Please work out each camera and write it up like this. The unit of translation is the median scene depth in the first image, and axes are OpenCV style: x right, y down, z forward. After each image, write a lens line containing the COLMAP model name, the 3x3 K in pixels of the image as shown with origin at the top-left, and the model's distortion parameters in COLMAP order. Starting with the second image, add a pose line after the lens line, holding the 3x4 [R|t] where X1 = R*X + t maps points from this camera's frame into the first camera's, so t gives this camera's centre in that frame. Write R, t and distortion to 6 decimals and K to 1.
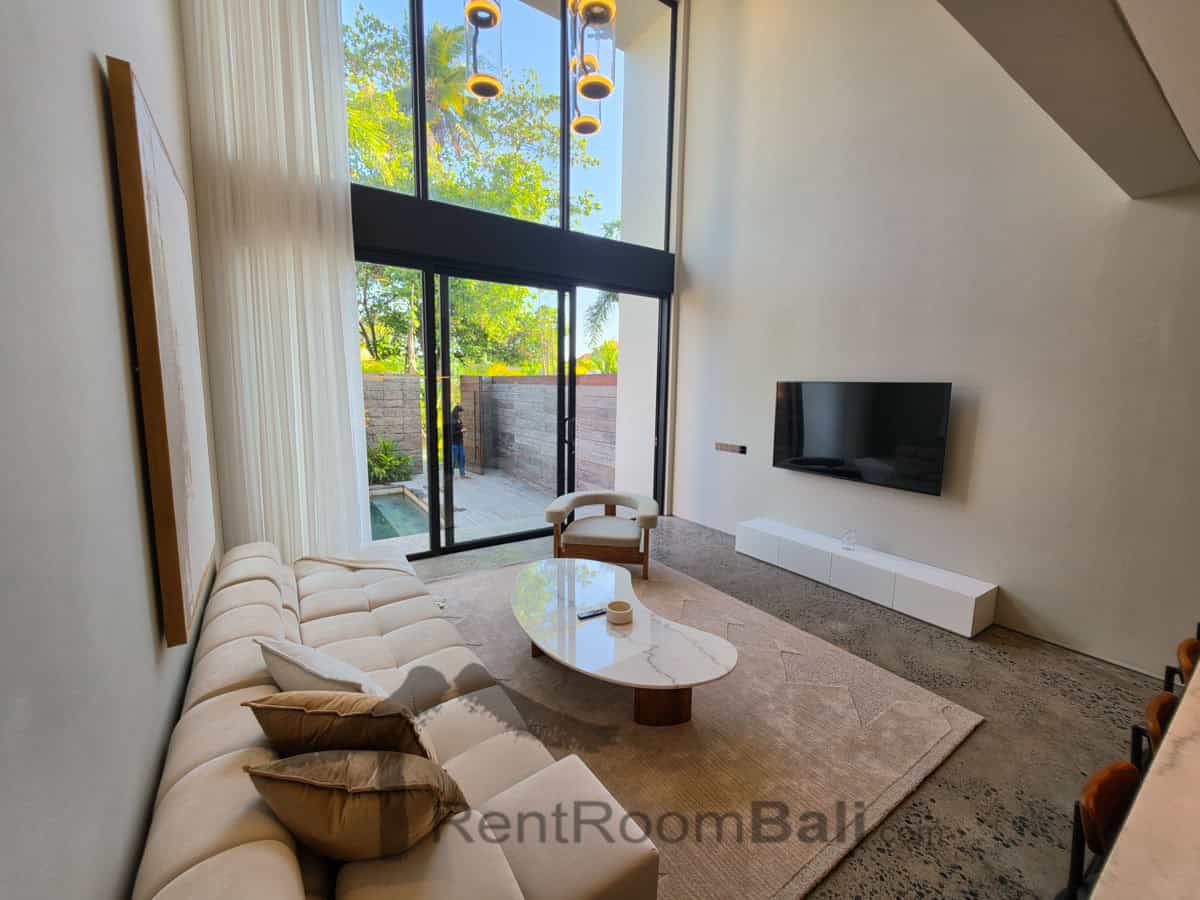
lens RADIAL K [[481.8, 0, 594.6], [0, 481.8, 443.9], [0, 0, 1]] dist [0.000759, 0.000237]
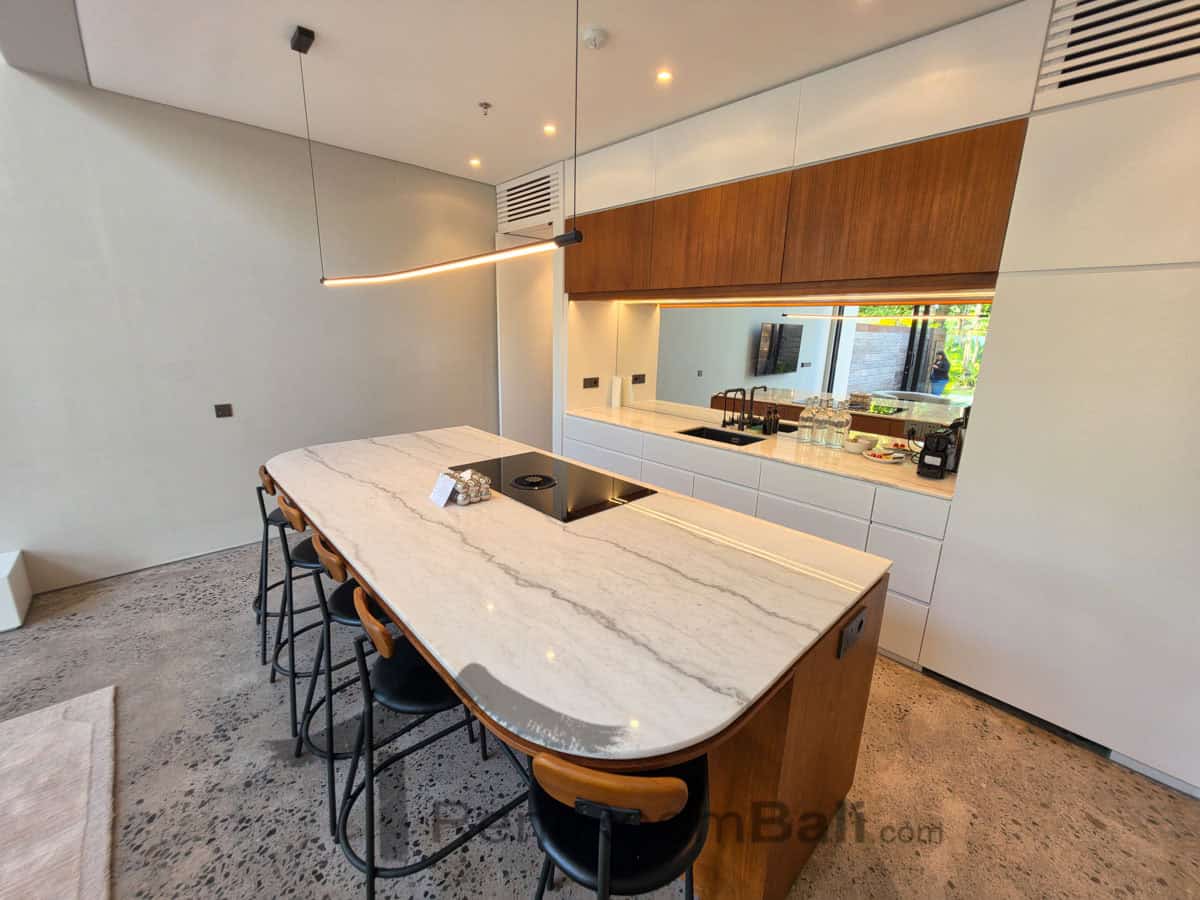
lens RADIAL K [[481.8, 0, 594.6], [0, 481.8, 443.9], [0, 0, 1]] dist [0.000759, 0.000237]
pose [[-0.160284, -0.251430, 0.954511, -0.044627], [0.098719, 0.958082, 0.268948, 0.007187], [-0.982122, 0.137337, -0.128744, 0.207742]]
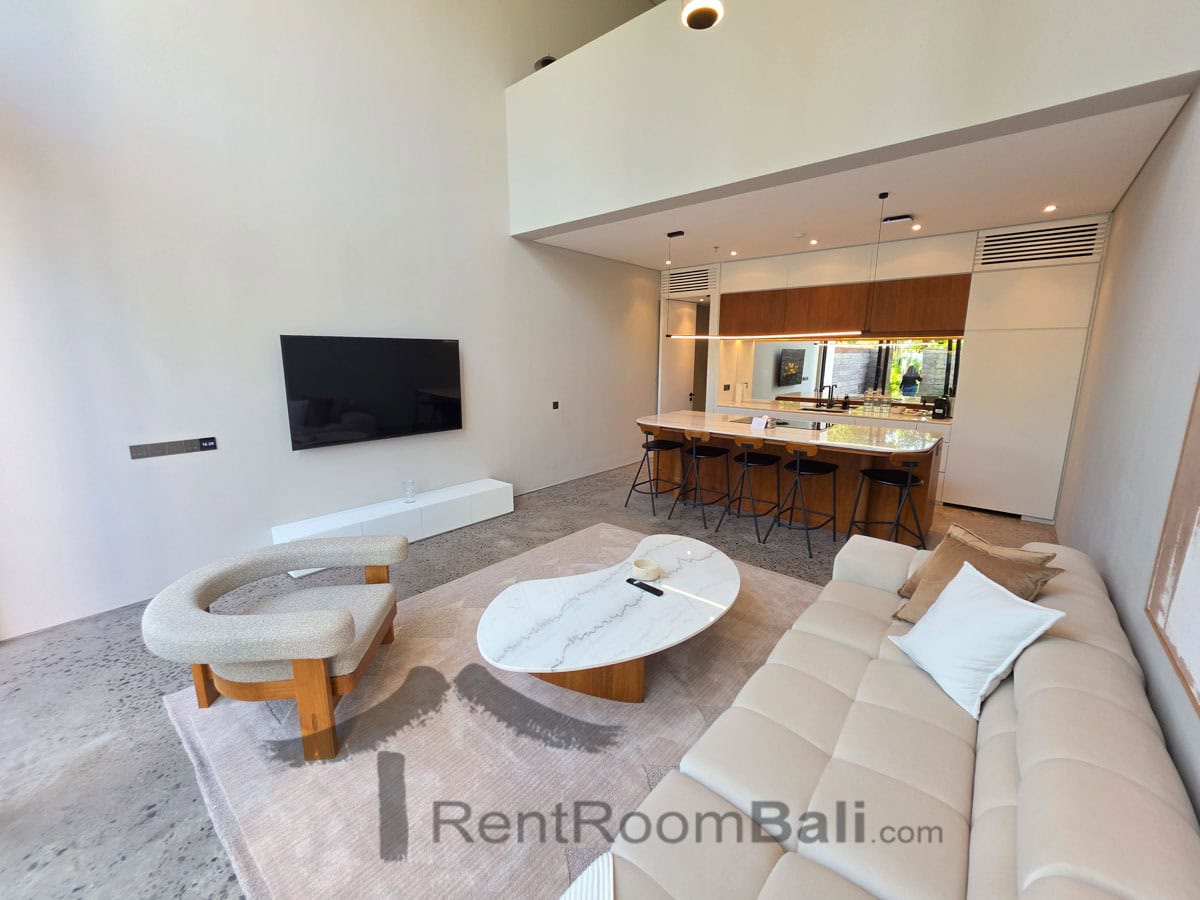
lens RADIAL K [[481.8, 0, 594.6], [0, 481.8, 443.9], [0, 0, 1]] dist [0.000759, 0.000237]
pose [[-0.261189, -0.194087, 0.945574, -0.892717], [0.113843, 0.966548, 0.229838, -0.159514], [-0.958551, 0.167678, -0.230356, 1.407029]]
